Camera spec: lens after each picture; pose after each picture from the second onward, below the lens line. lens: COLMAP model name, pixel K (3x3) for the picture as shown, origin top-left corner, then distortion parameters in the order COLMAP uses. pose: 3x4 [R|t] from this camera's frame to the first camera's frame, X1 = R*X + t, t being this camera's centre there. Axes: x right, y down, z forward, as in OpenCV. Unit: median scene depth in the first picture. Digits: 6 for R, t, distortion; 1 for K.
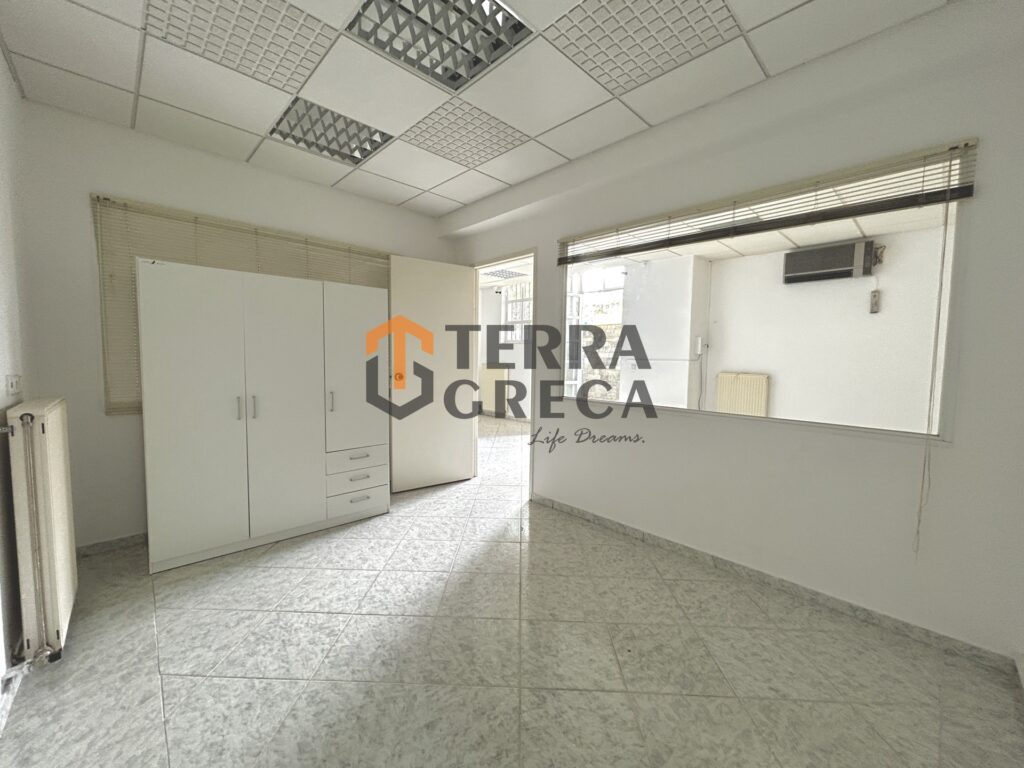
lens RADIAL K [[413.1, 0, 513.1], [0, 413.1, 384.5], [0, 0, 1]] dist [-0.009315, 0.000073]
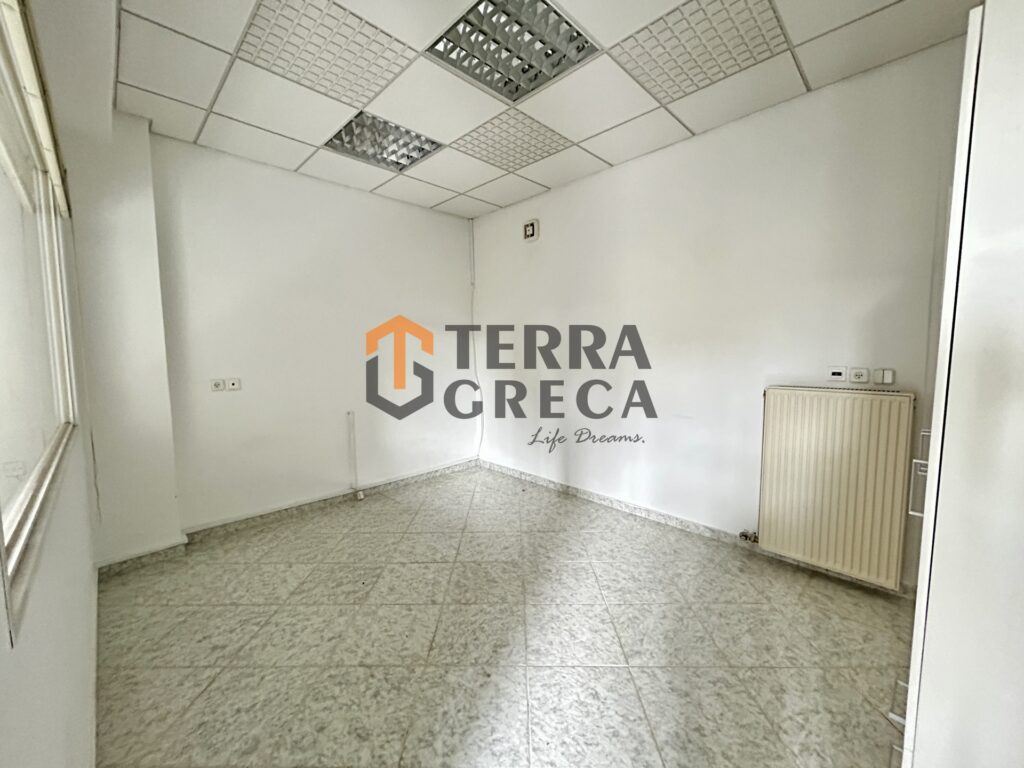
lens RADIAL K [[413.1, 0, 510.6], [0, 413.1, 383.3], [0, 0, 1]] dist [-0.009315, 0.000073]
pose [[-0.999934, -0.000022, -0.011460, -0.152706], [-0.001734, 0.988782, 0.149353, -0.149838], [0.011328, 0.149363, -0.988718, 2.103929]]
